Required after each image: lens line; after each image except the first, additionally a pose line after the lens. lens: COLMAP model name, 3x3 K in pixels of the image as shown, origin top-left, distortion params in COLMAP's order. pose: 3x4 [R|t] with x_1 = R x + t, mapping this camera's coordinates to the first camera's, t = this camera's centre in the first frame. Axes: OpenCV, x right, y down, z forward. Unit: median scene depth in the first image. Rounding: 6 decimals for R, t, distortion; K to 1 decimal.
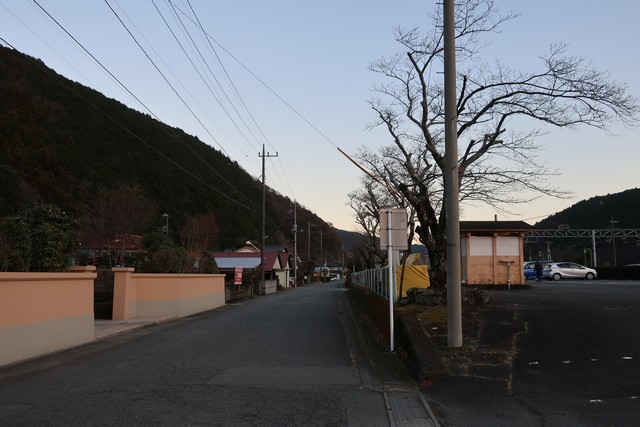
lens RADIAL K [[502.1, 0, 320.9], [0, 502.1, 213.7], [0, 0, 1]] dist [-0.006026, 0.003234]
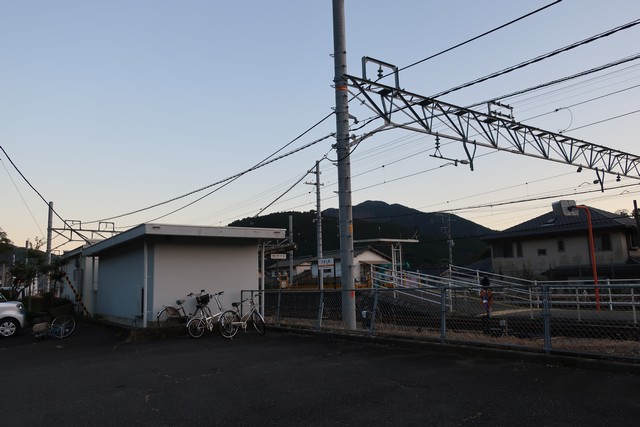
lens RADIAL K [[502.1, 0, 320.9], [0, 502.1, 213.7], [0, 0, 1]] dist [-0.006026, 0.003234]
pose [[0.811115, 0.056957, 0.582107, 0.822106], [-0.040730, 0.998332, -0.040930, -0.123418], [-0.583467, 0.009490, 0.812082, -0.640458]]
